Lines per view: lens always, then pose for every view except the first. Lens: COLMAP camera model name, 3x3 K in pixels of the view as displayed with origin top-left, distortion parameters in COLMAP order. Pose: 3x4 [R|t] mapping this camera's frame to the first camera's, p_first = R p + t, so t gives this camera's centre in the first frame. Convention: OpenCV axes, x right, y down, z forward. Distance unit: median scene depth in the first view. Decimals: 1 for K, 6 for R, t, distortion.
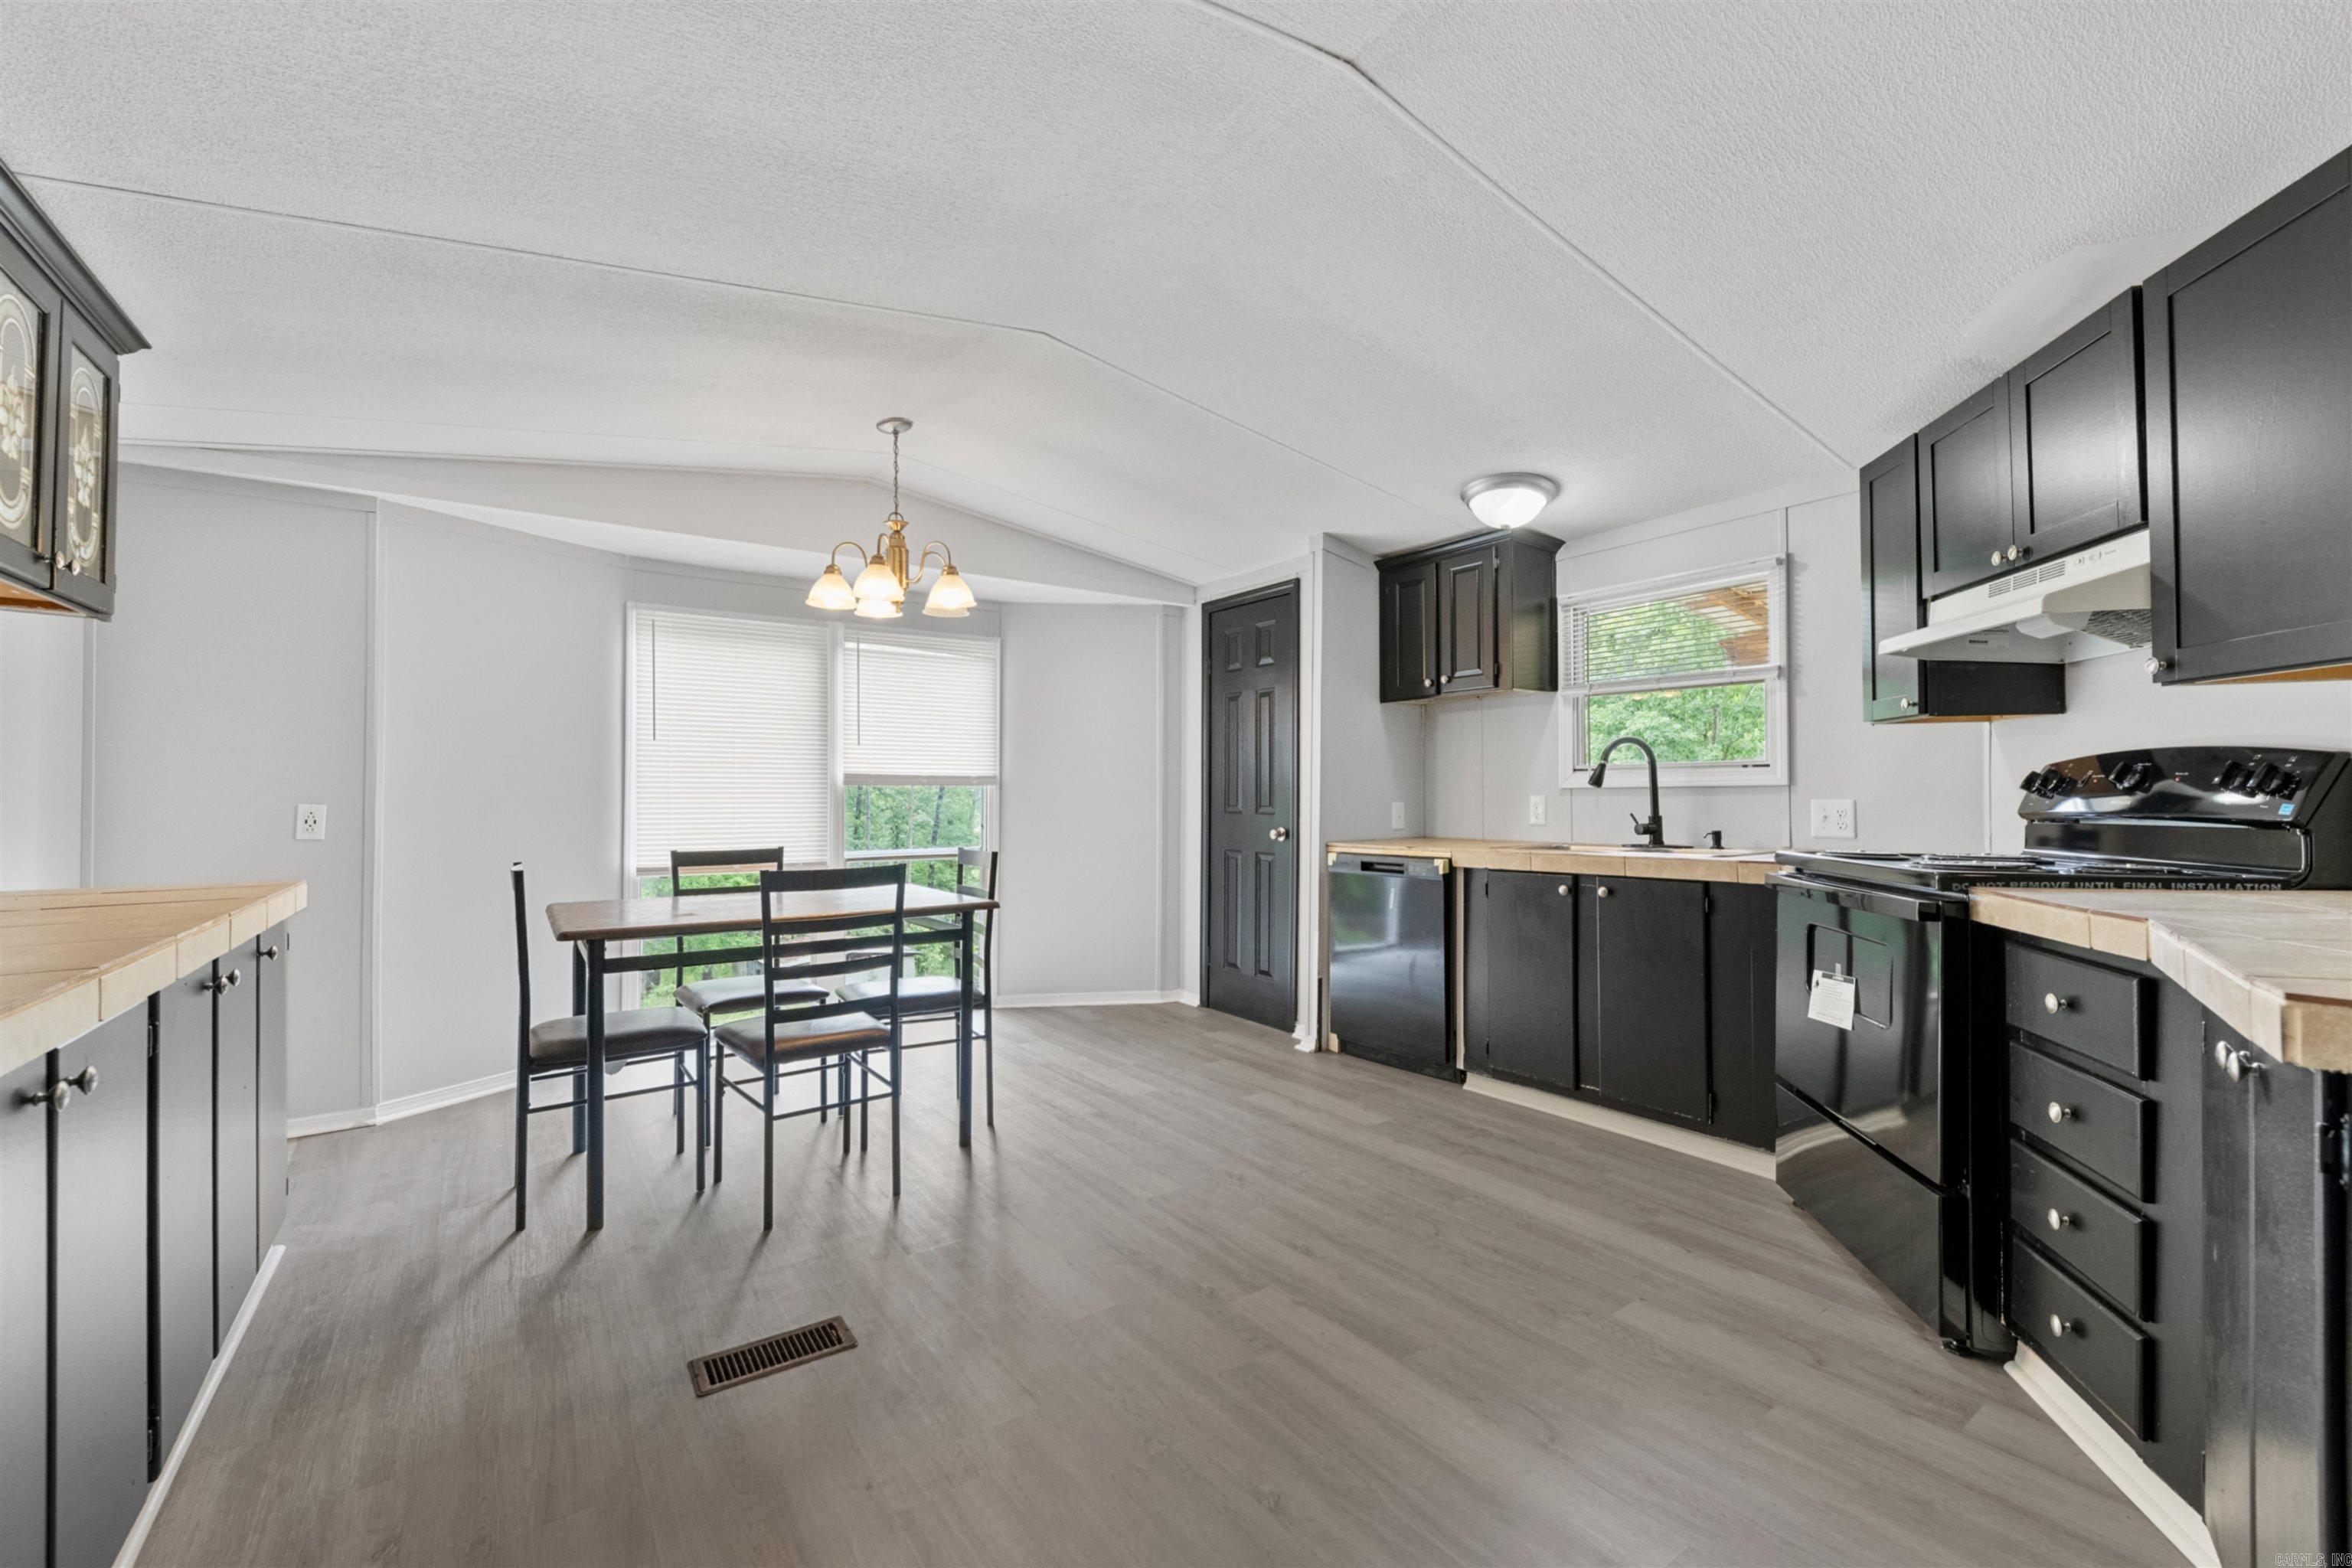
lens RADIAL K [[957.3, 0, 1178.9], [0, 957.3, 780.9], [0, 0, 1]] dist [0.001827, -0.000542]
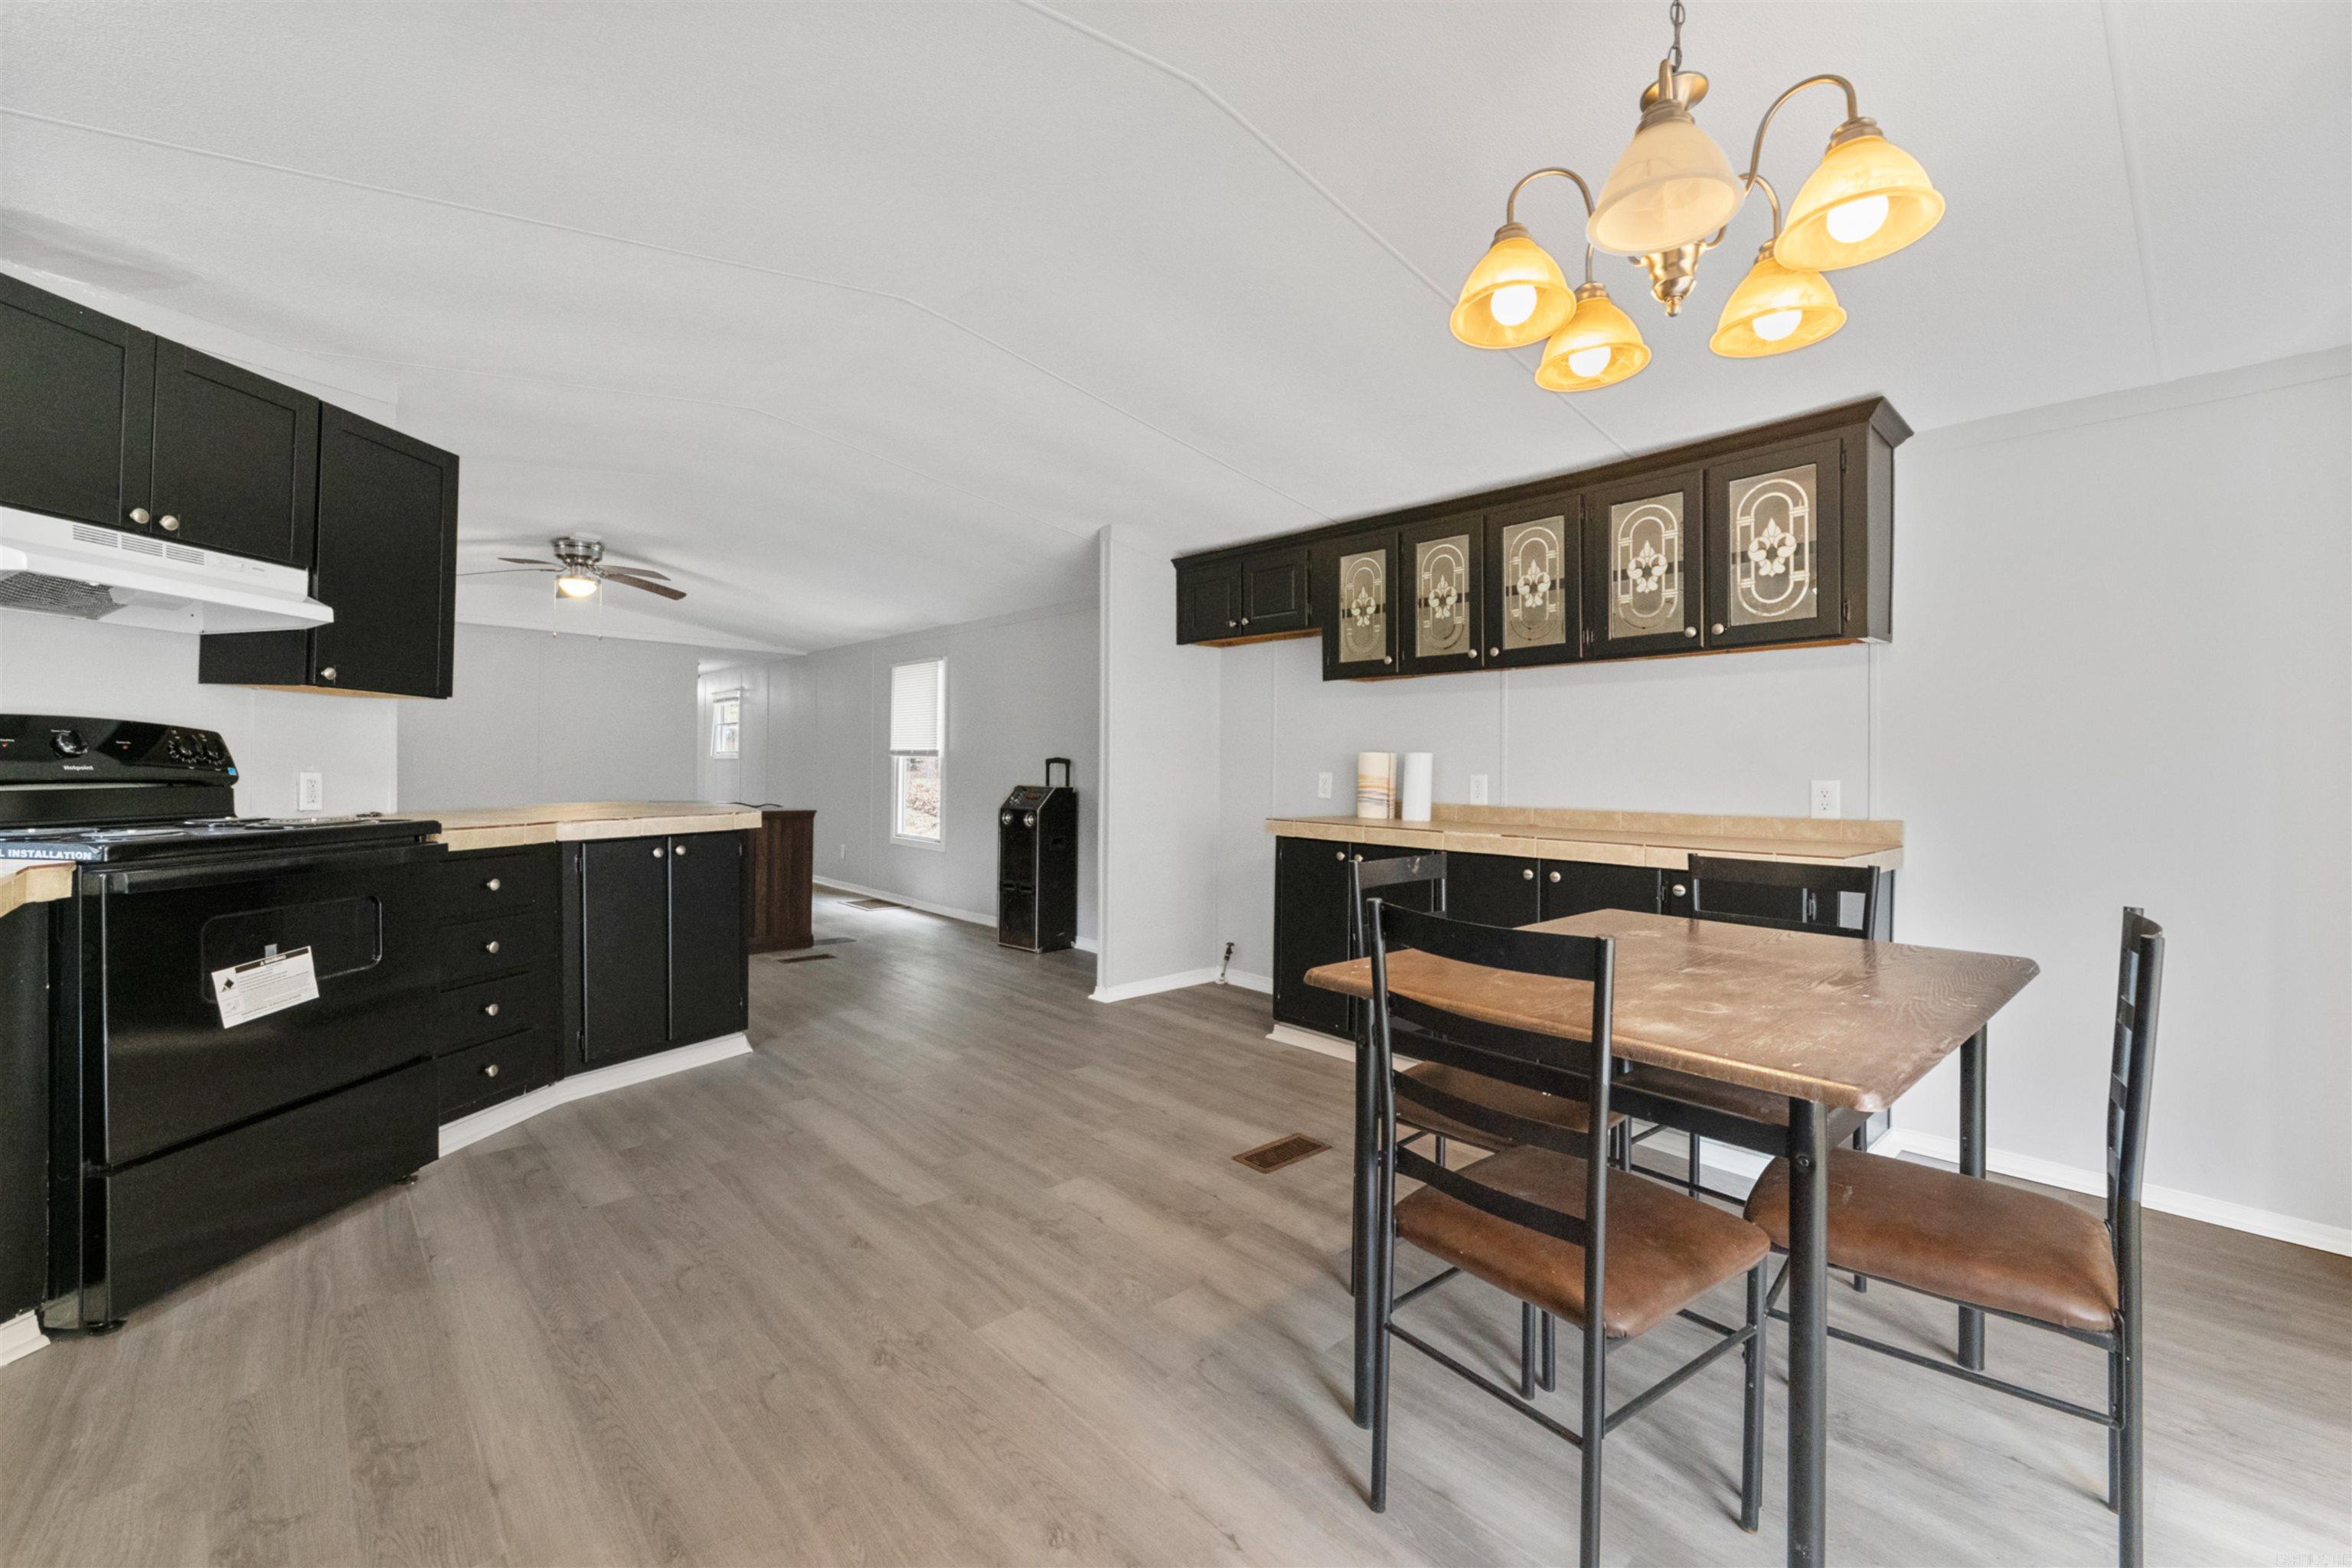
lens RADIAL K [[966.9, 0, 1170.6], [0, 966.9, 766.2], [0, 0, 1]] dist [0.000047, -0.000228]
pose [[-0.993216, -0.007832, -0.116021, -0.041967], [-0.005949, 0.999845, -0.016567, 0.018924], [0.116133, -0.015764, -0.993109, 1.340988]]
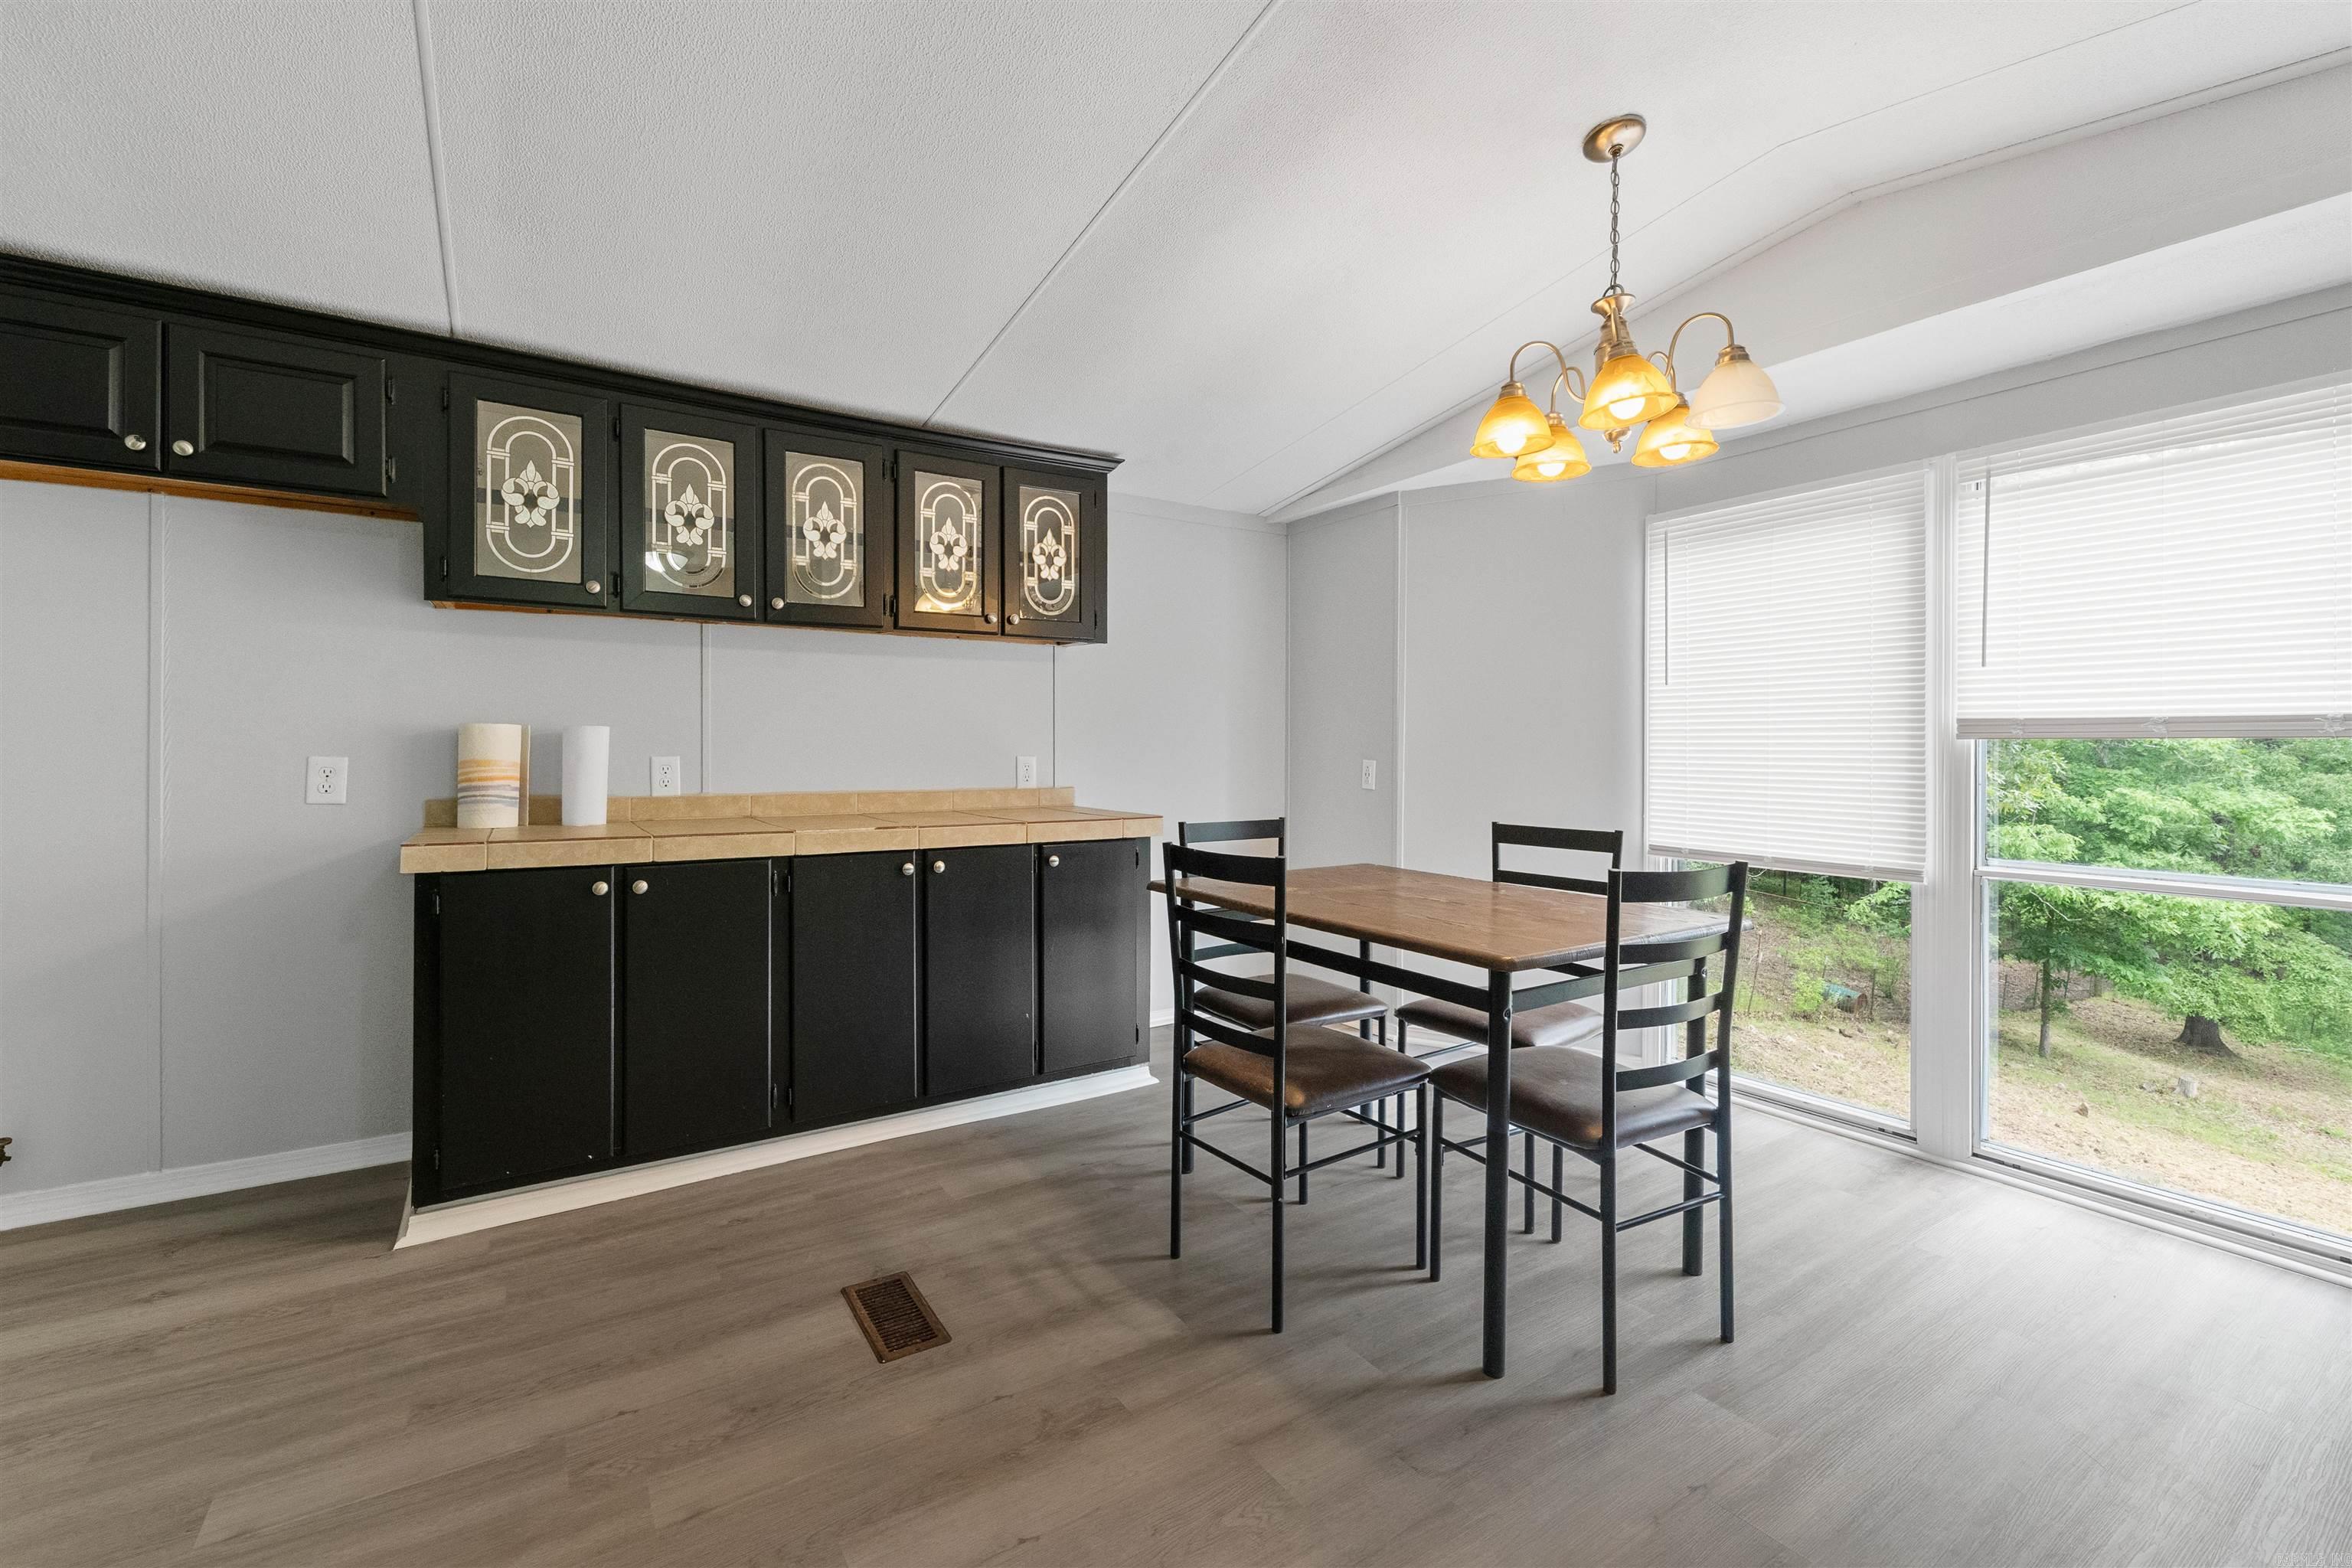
lens RADIAL K [[981.3, 0, 1175.6], [0, 981.3, 747.6], [0, 0, 1]] dist [0.011868, -0.000138]
pose [[-0.043027, 0.004668, -0.999063, 0.324687], [0.009746, 0.999943, 0.004252, 0.001463], [0.999026, -0.009554, -0.043070, 0.738175]]
